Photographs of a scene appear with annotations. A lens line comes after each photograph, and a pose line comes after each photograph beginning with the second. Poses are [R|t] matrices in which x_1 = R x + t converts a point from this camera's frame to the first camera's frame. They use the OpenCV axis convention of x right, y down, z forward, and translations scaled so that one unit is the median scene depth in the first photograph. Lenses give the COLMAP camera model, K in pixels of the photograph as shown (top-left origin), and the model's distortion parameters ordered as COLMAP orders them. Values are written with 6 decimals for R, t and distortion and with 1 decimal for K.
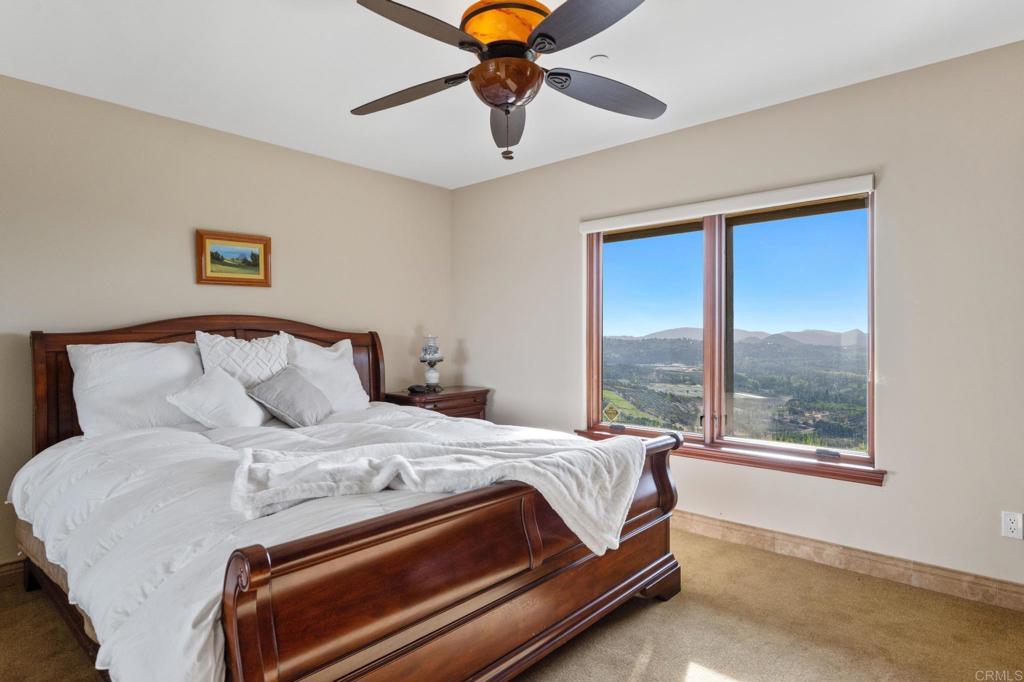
lens RADIAL K [[562.9, 0, 514.0], [0, 562.9, 344.5], [0, 0, 1]] dist [-0.003117, -0.000320]
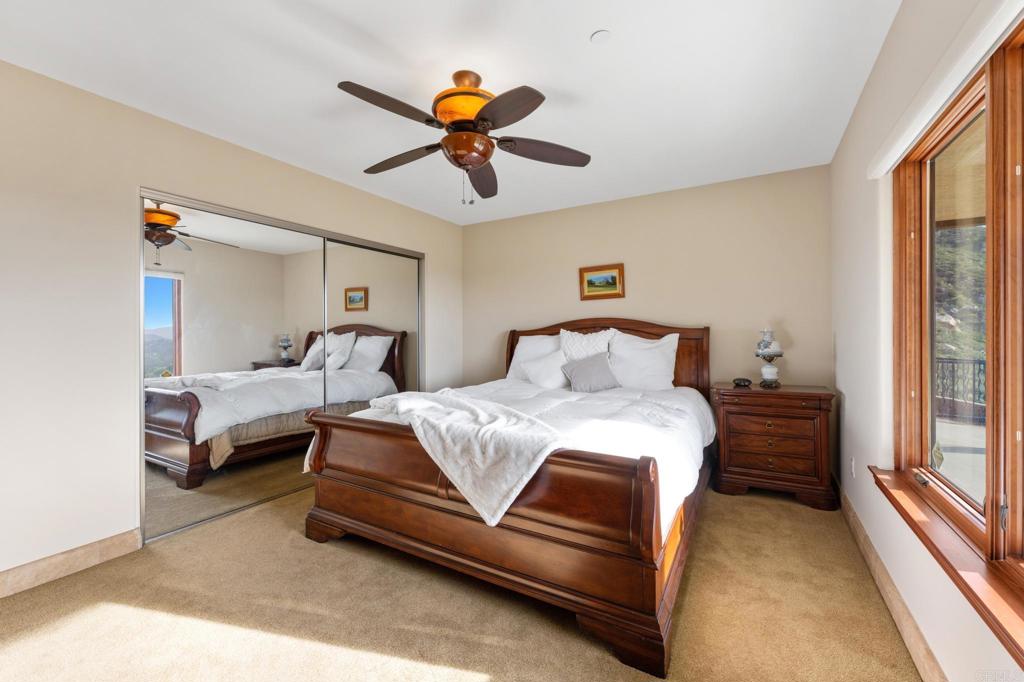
lens RADIAL K [[419.8, 0, 512.2], [0, 419.8, 338.6], [0, 0, 1]] dist [0.001188, -0.000134]
pose [[0.199907, 0.014705, -0.979704, 0.600750], [-0.006108, 0.999887, 0.013761, -0.009914], [0.979796, 0.003233, 0.199974, 0.528815]]
